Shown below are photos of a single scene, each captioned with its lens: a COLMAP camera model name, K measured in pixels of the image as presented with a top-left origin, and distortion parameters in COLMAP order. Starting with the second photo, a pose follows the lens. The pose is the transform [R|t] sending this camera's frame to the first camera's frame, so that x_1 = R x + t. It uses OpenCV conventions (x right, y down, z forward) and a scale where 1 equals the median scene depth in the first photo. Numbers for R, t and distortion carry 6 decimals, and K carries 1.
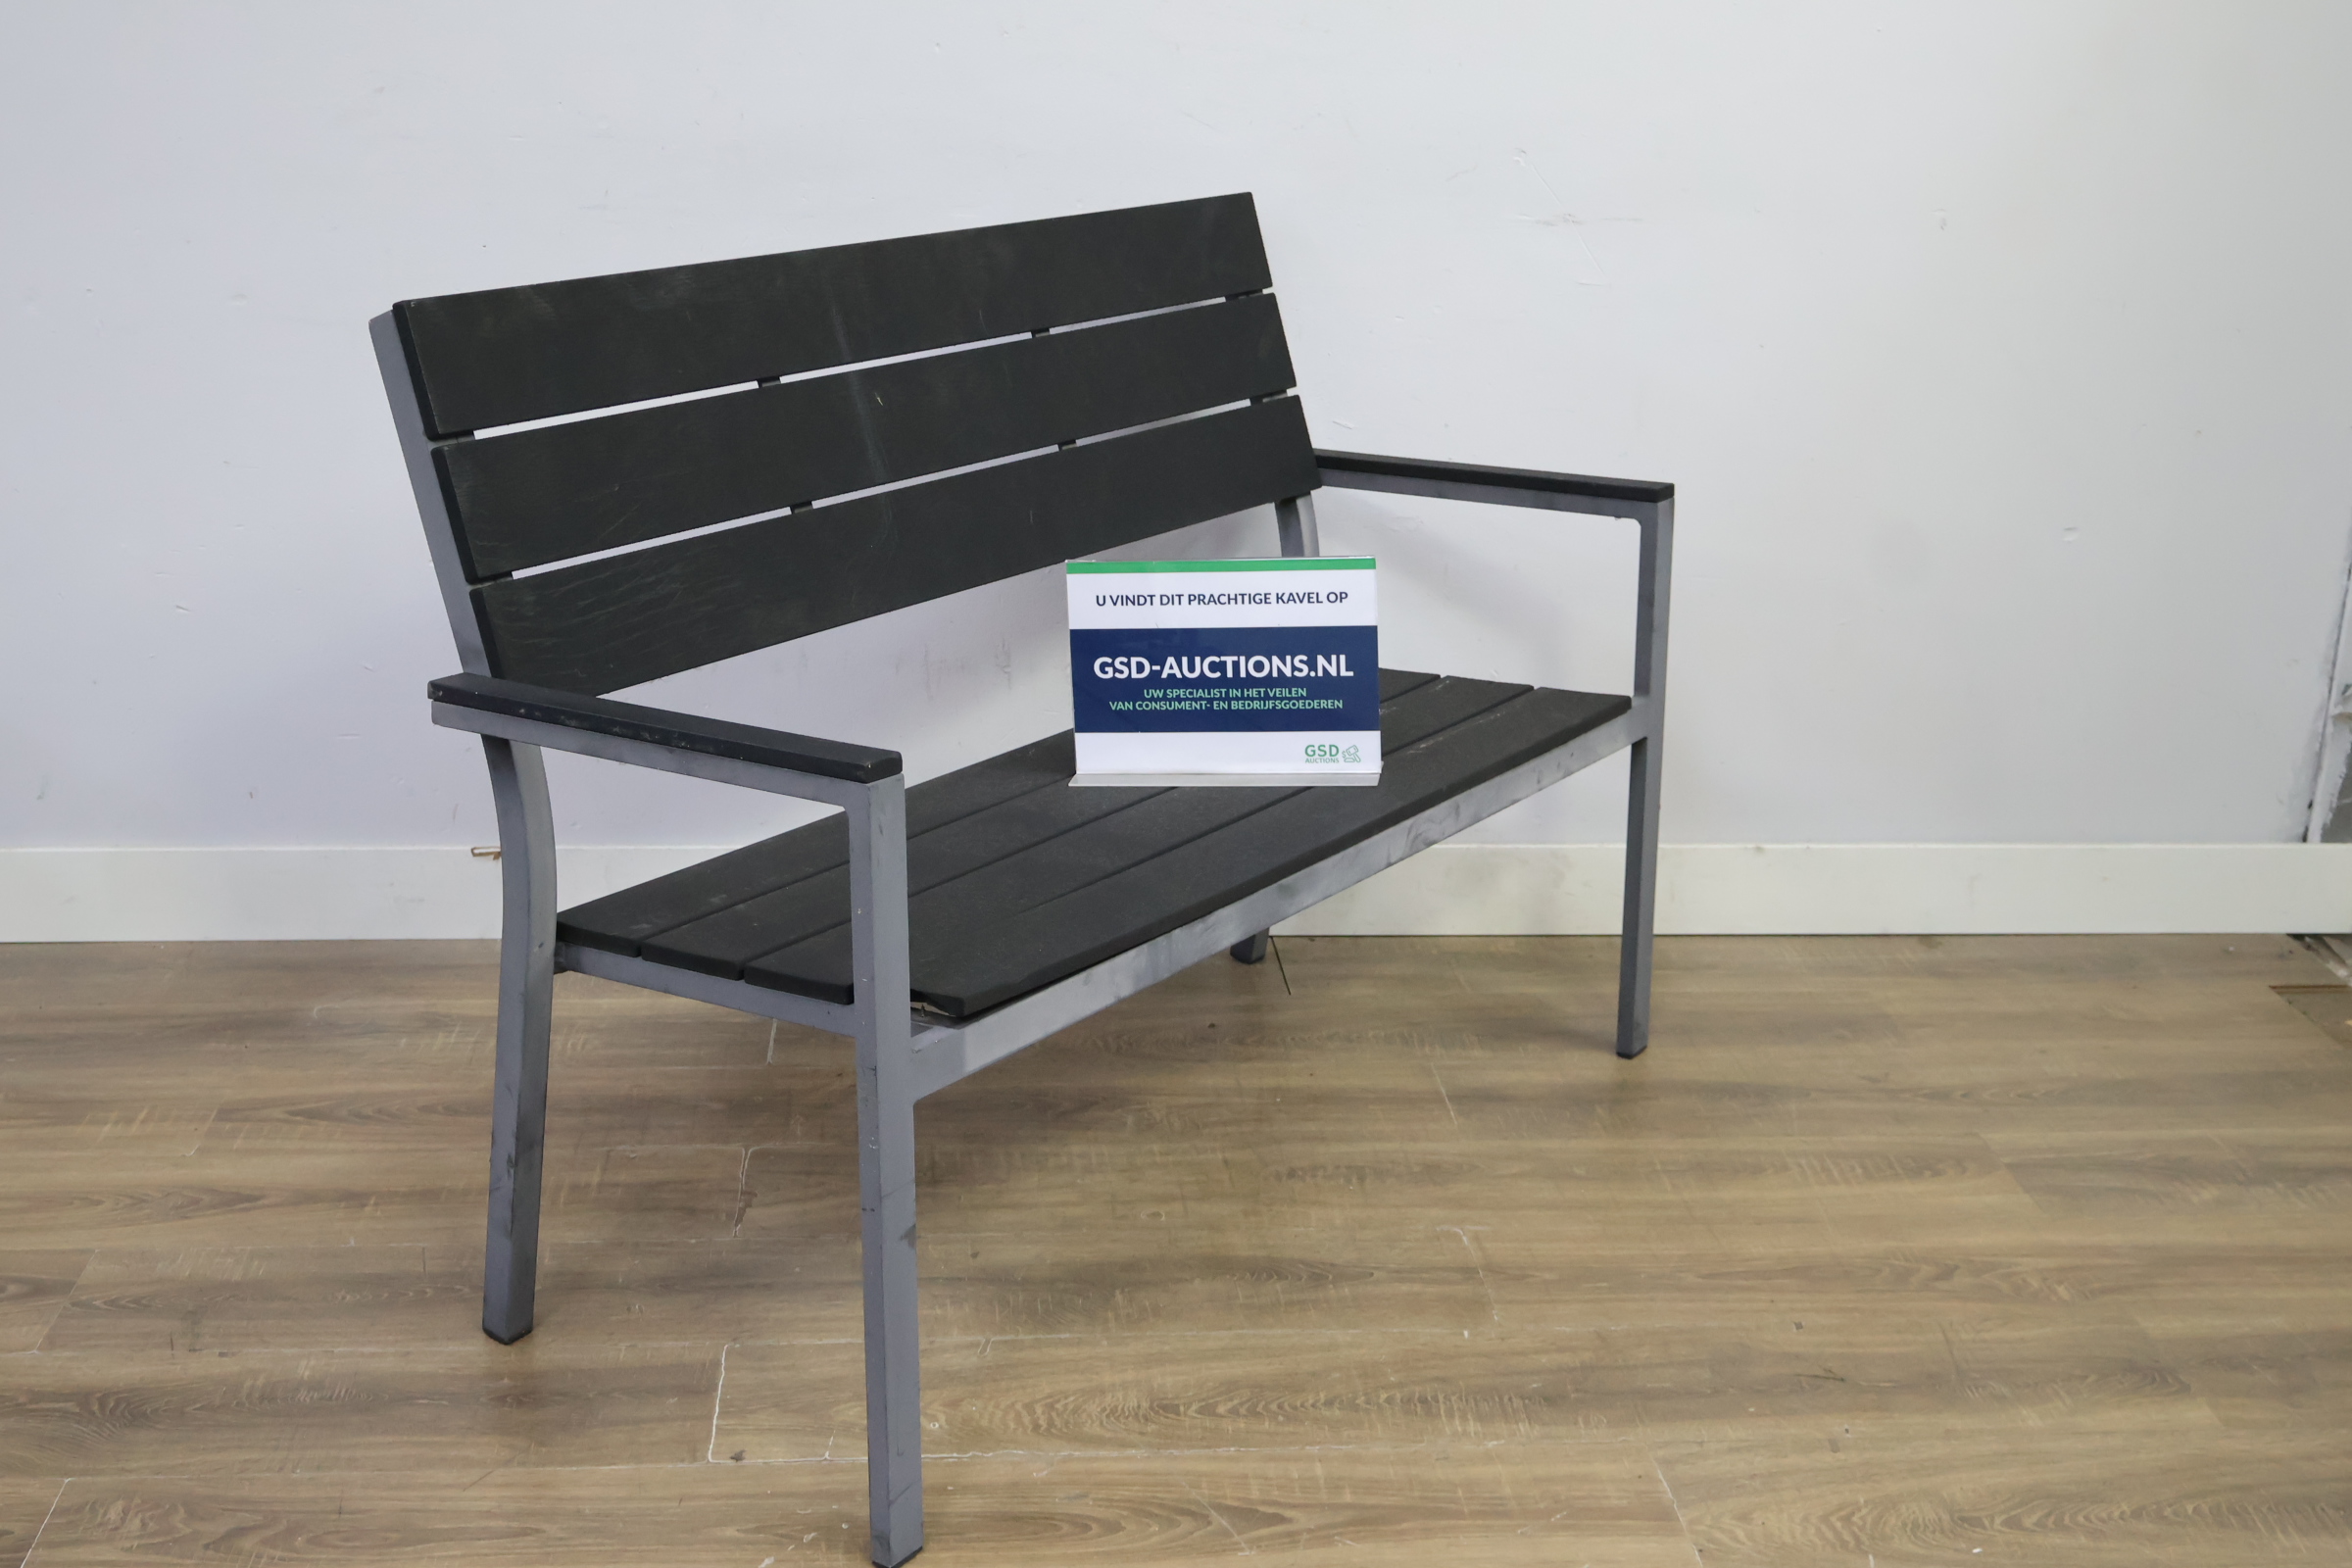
lens RADIAL K [[2779.2, 0, 1162.0], [0, 2779.2, 784.7], [0, 0, 1]] dist [-0.010993, 0.000000]
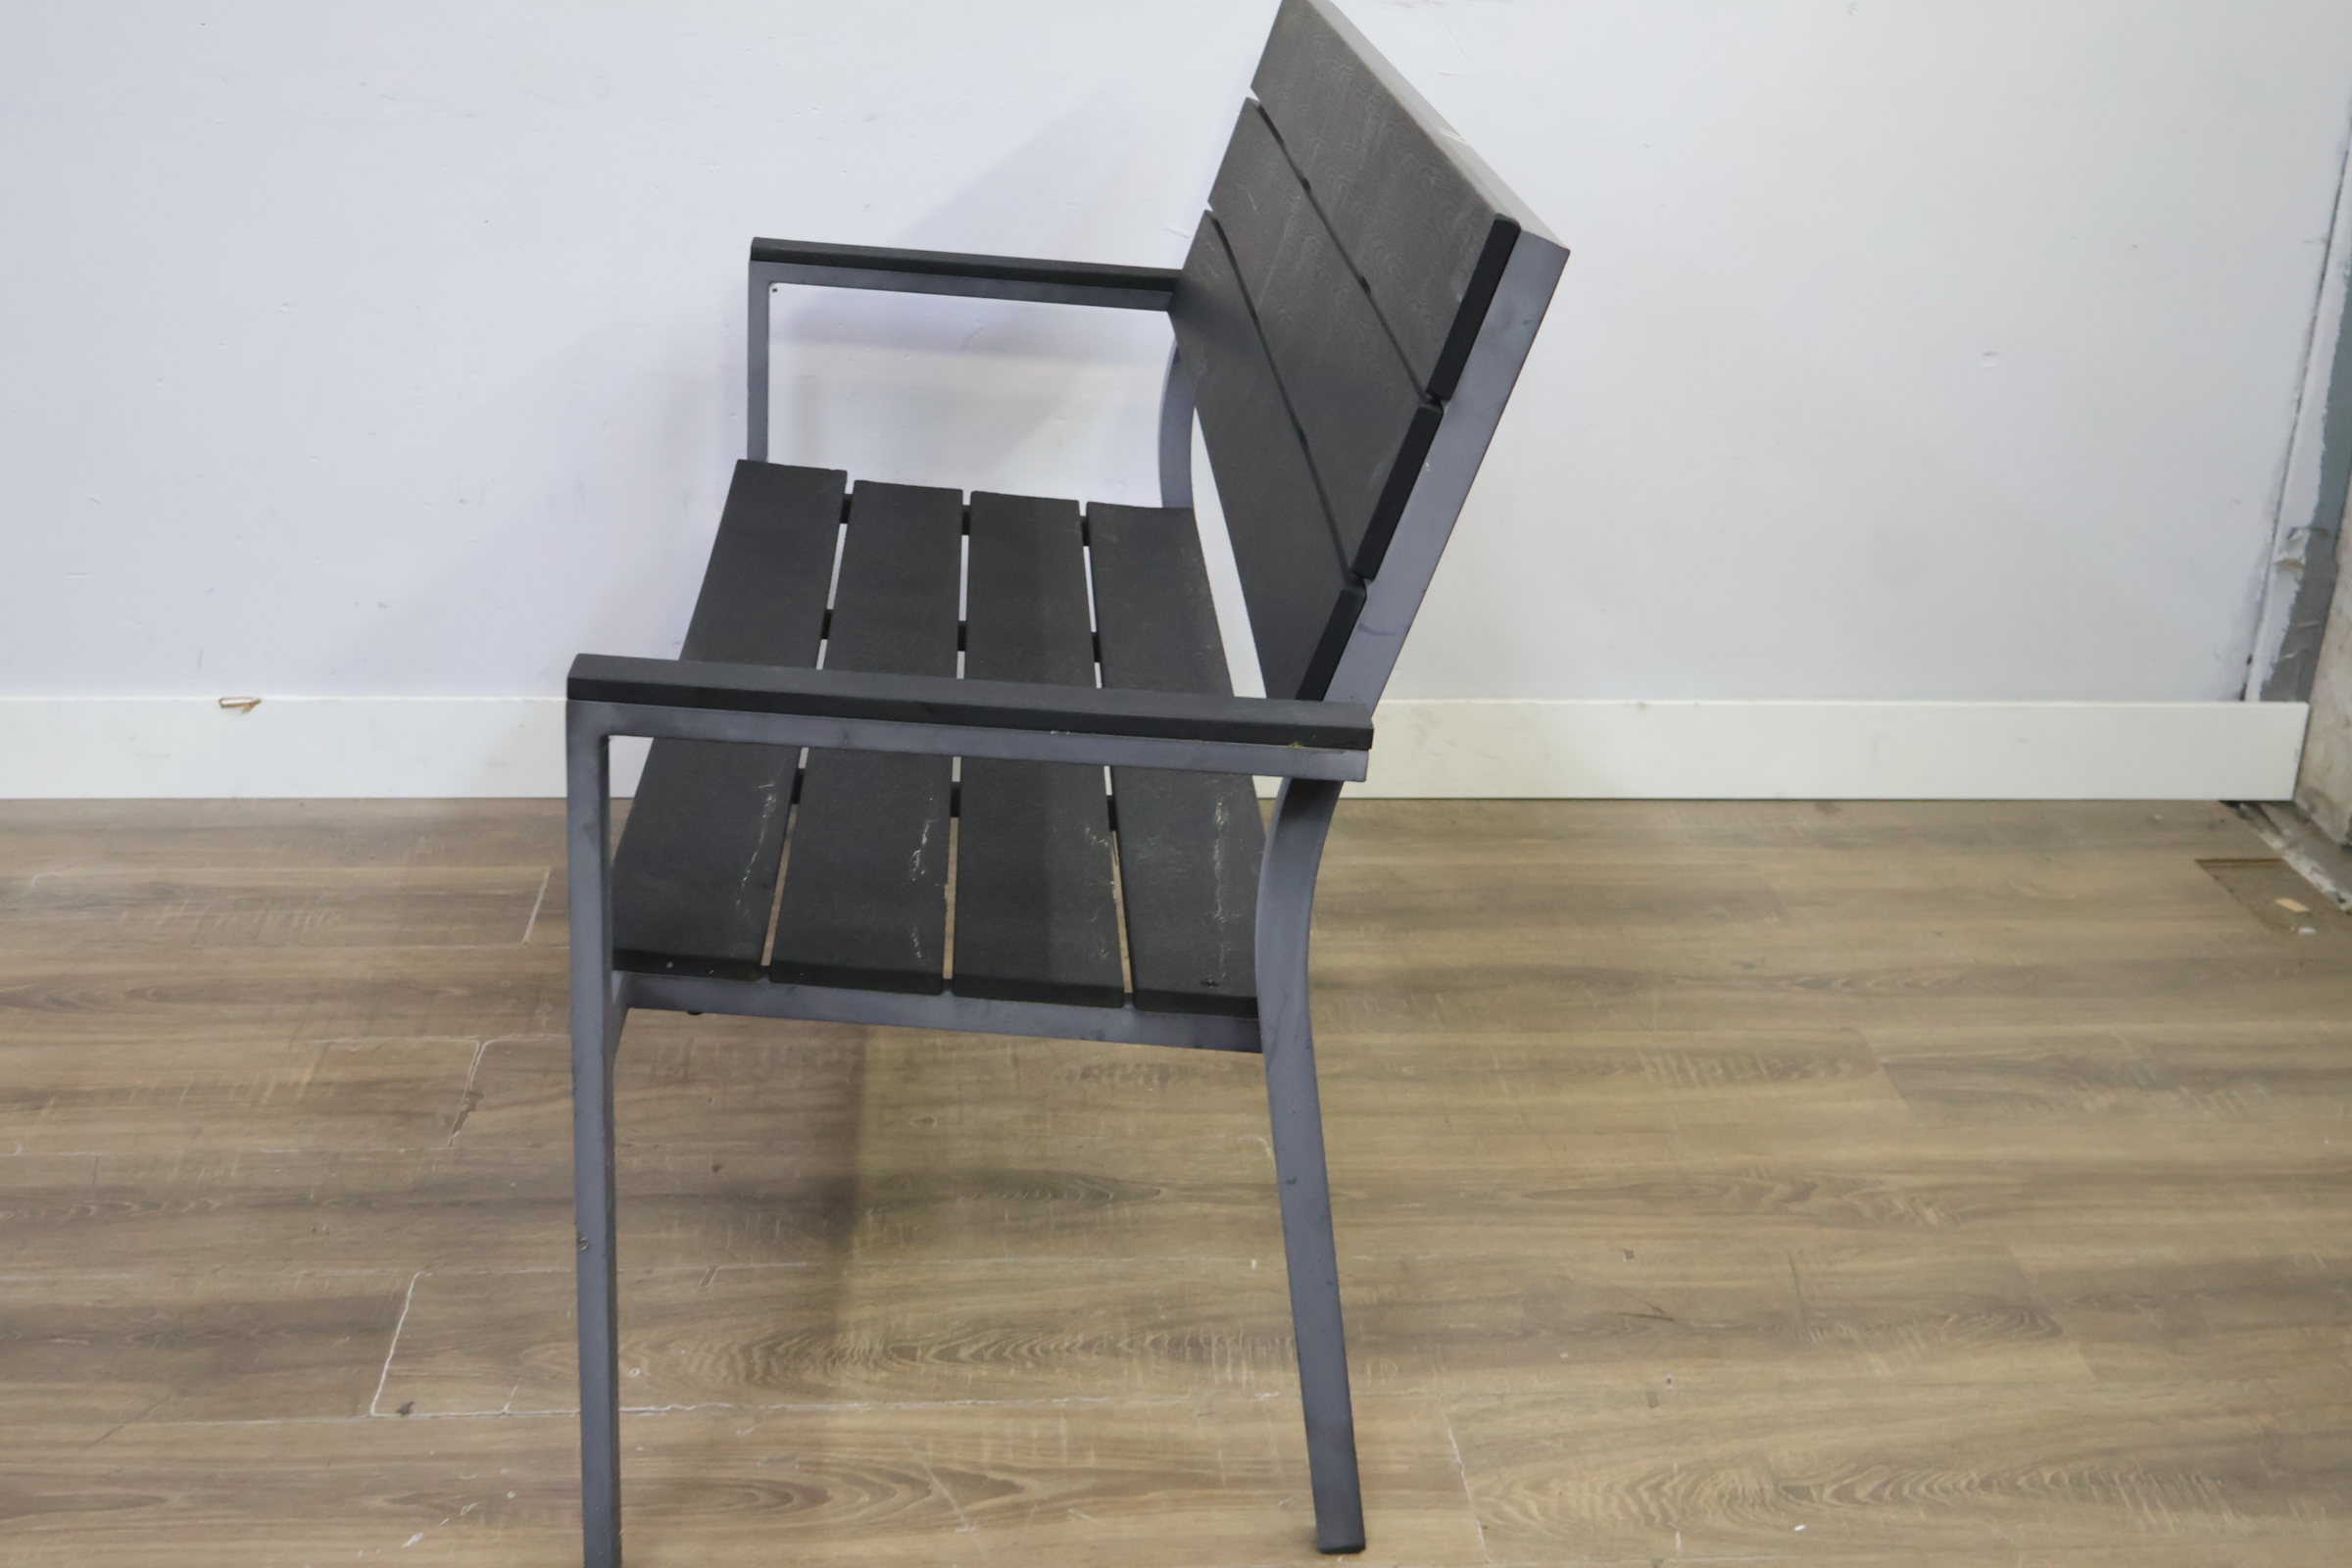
lens RADIAL K [[2779.2, 0, 1174.7], [0, 2779.2, 793.0], [0, 0, 1]] dist [-0.010993, 0.000000]
pose [[0.999981, 0.005168, 0.003351, 0.077102], [-0.005387, 0.997602, 0.069001, -0.013537], [-0.002986, -0.069018, 0.997611, 0.117049]]
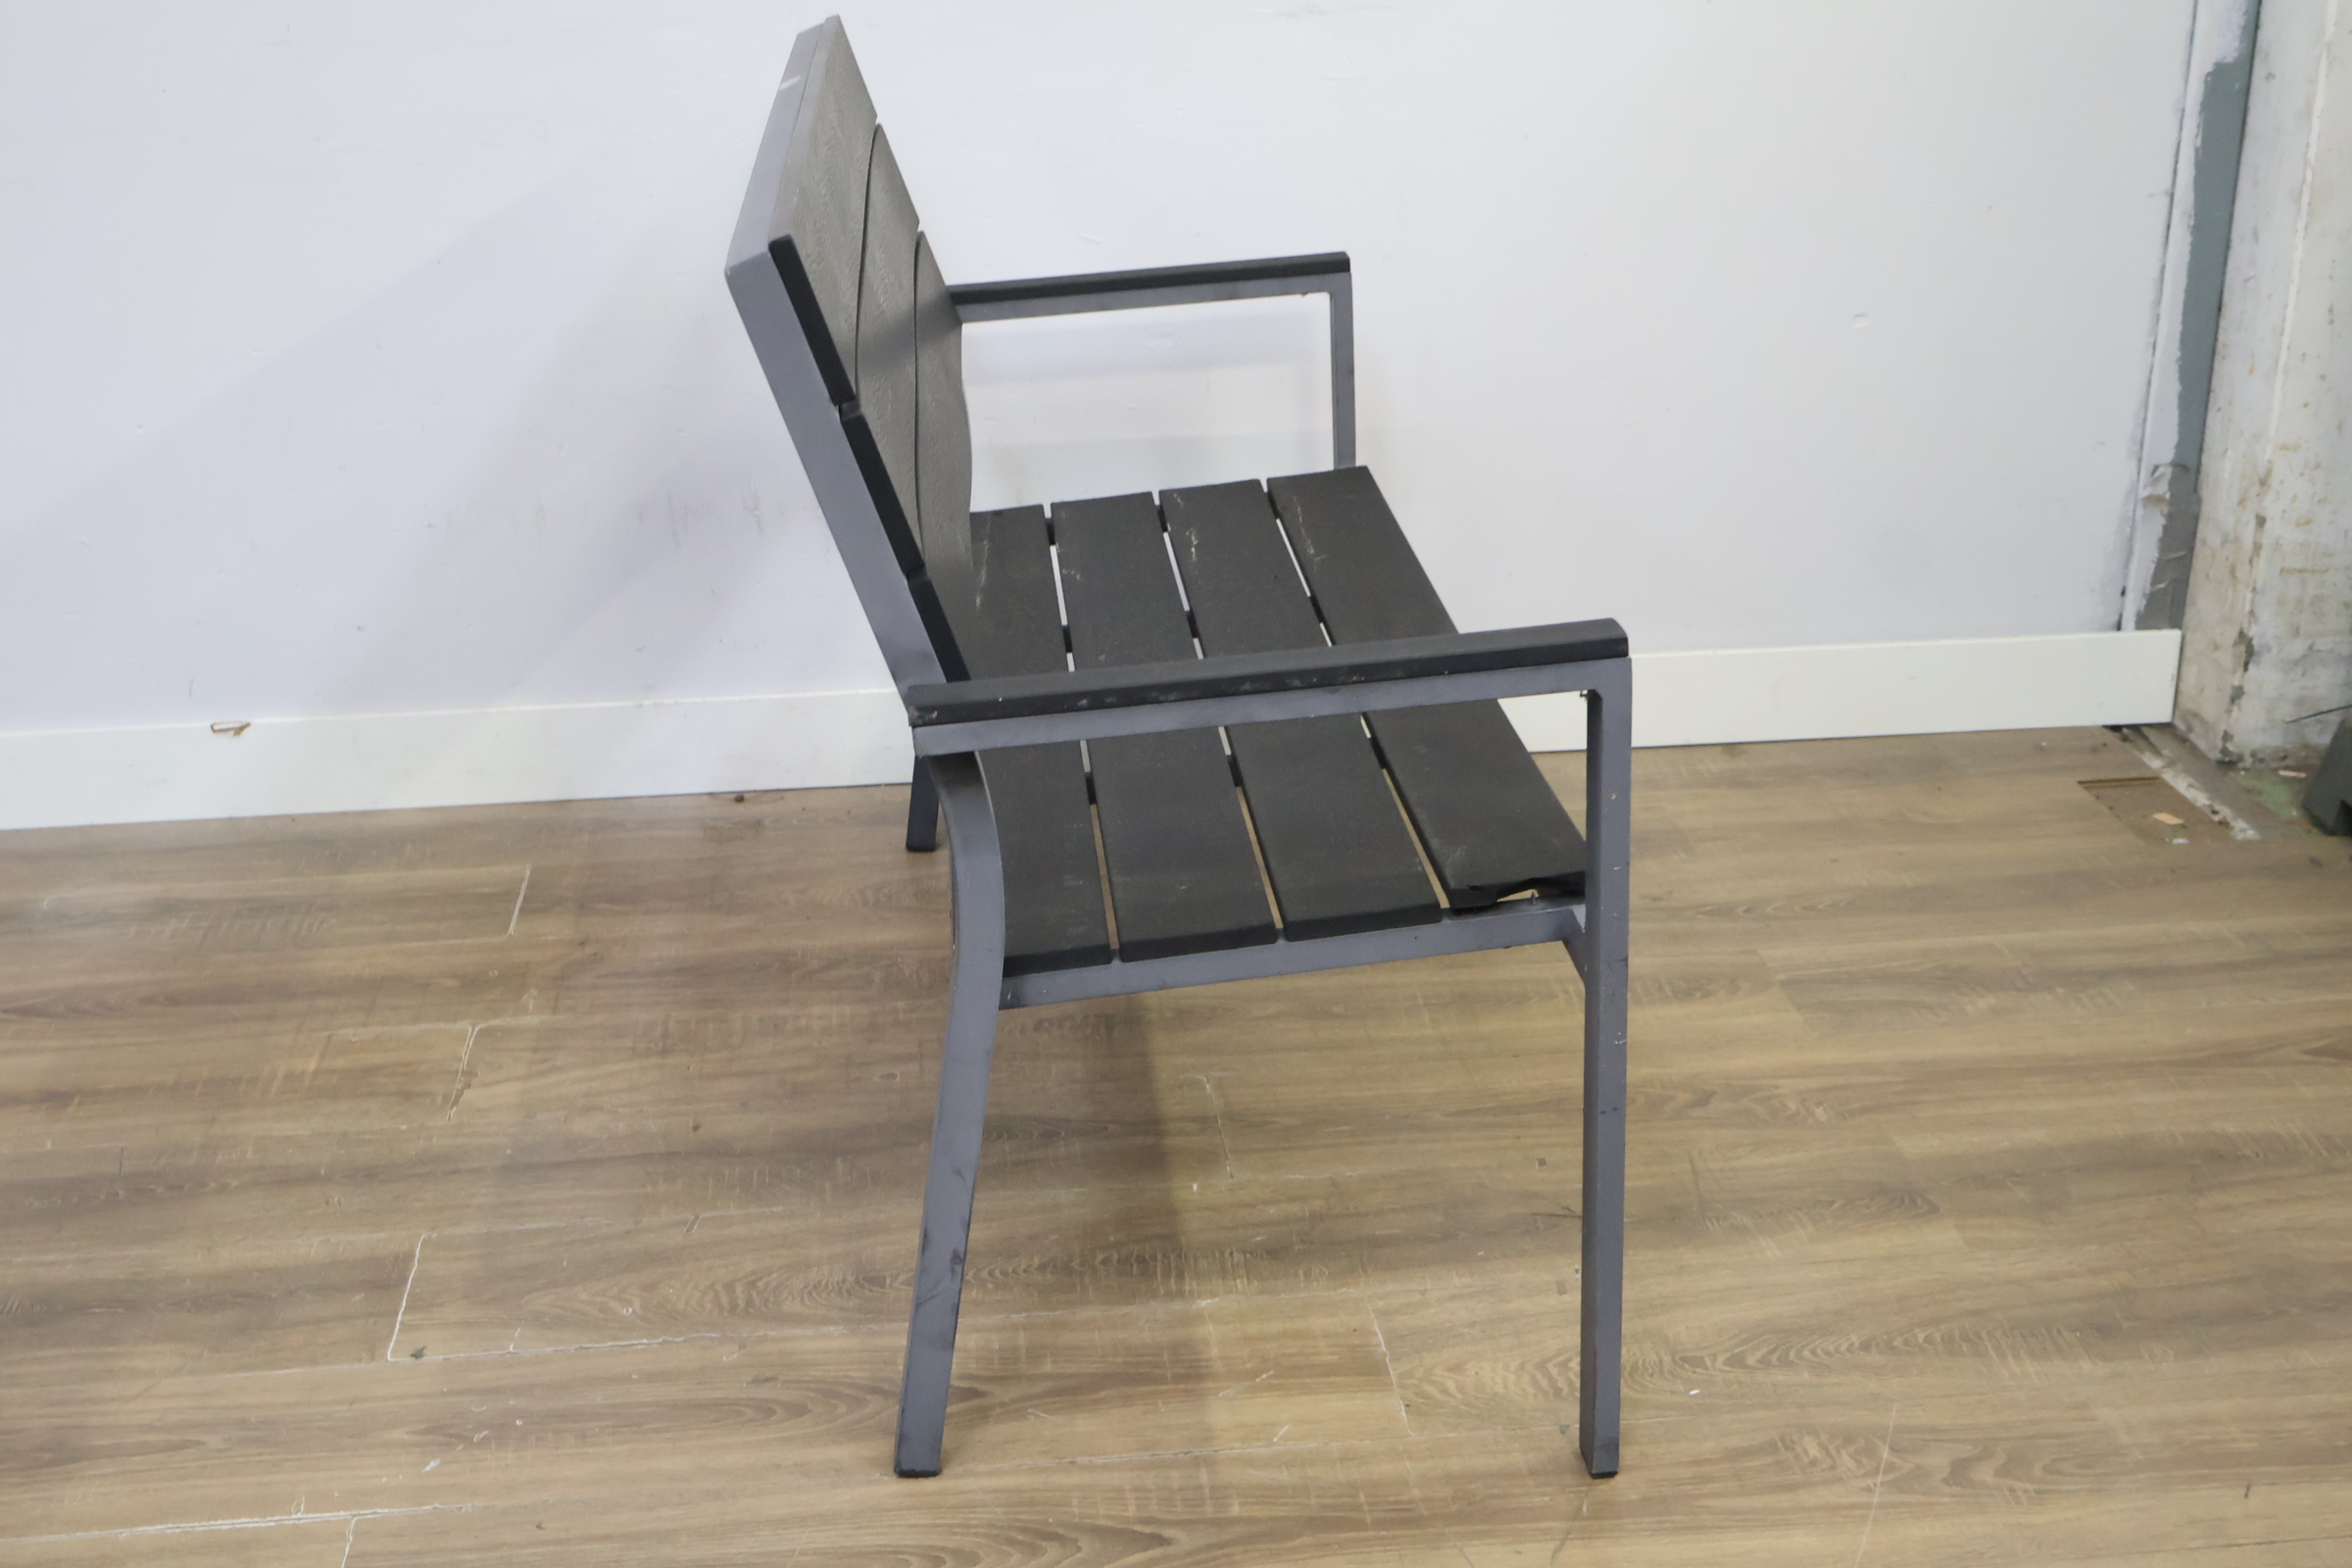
lens RADIAL K [[2779.2, 0, 1177.4], [0, 2779.2, 795.9], [0, 0, 1]] dist [-0.010993, 0.000000]
pose [[0.998917, -0.045658, 0.008925, 0.096867], [0.044932, 0.996586, 0.069270, -0.004859], [-0.012057, -0.068794, 0.997558, 0.044136]]
